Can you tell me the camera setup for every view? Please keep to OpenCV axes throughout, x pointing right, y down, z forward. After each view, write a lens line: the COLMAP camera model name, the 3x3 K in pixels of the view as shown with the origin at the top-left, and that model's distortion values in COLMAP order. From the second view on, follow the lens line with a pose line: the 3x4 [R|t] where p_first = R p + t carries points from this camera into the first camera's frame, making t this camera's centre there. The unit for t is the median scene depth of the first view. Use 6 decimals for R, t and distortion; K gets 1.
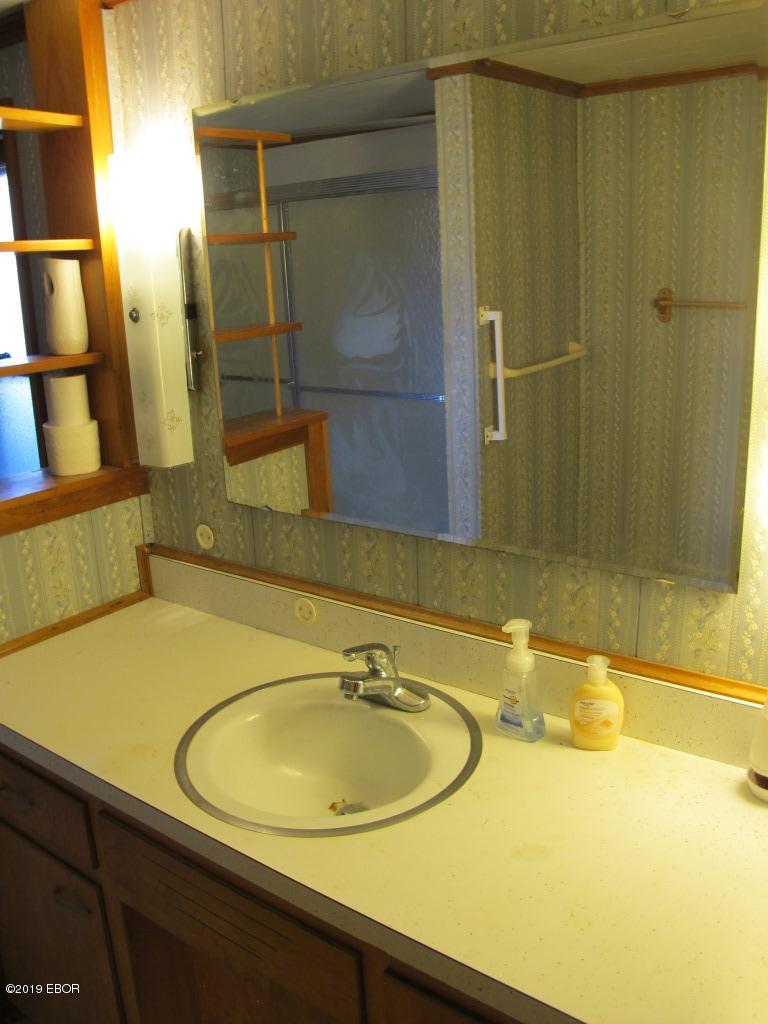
lens RADIAL K [[862.9, 0, 382.1], [0, 862.9, 517.5], [0, 0, 1]] dist [-0.147438, 0.115318]
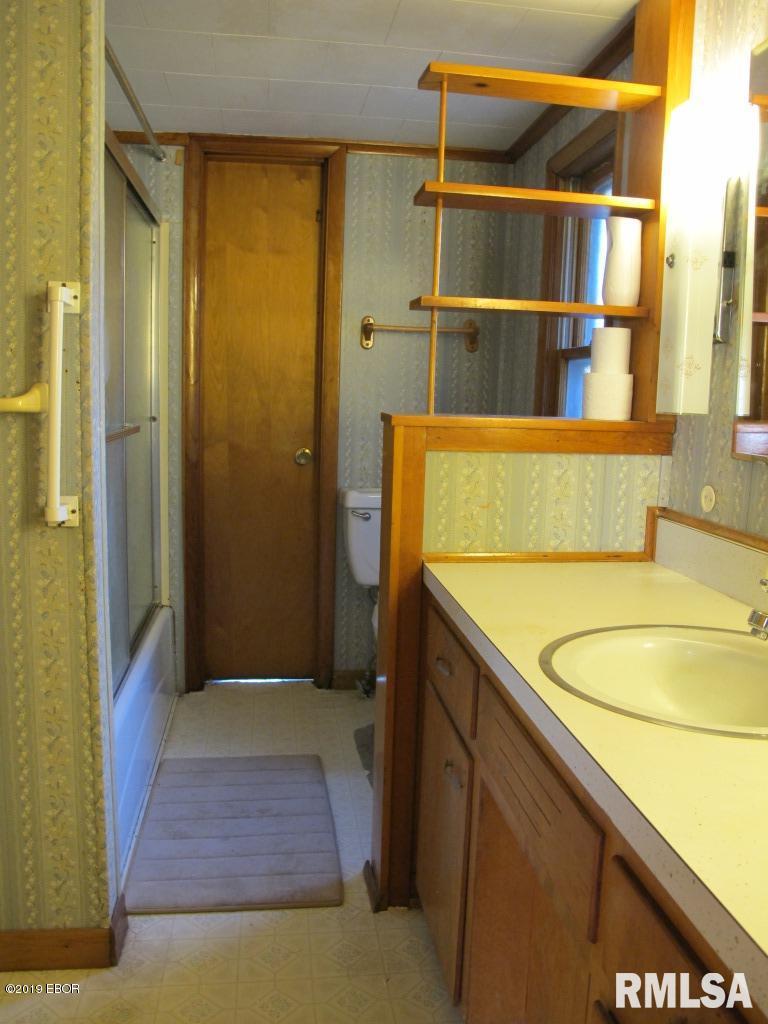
lens RADIAL K [[862.9, 0, 387.5], [0, 862.9, 512.7], [0, 0, 1]] dist [-0.147438, 0.115318]
pose [[0.691810, 0.155911, -0.705047, 0.216742], [-0.260273, 0.964618, -0.042074, 0.172660], [0.673541, 0.212612, 0.707912, 0.100241]]
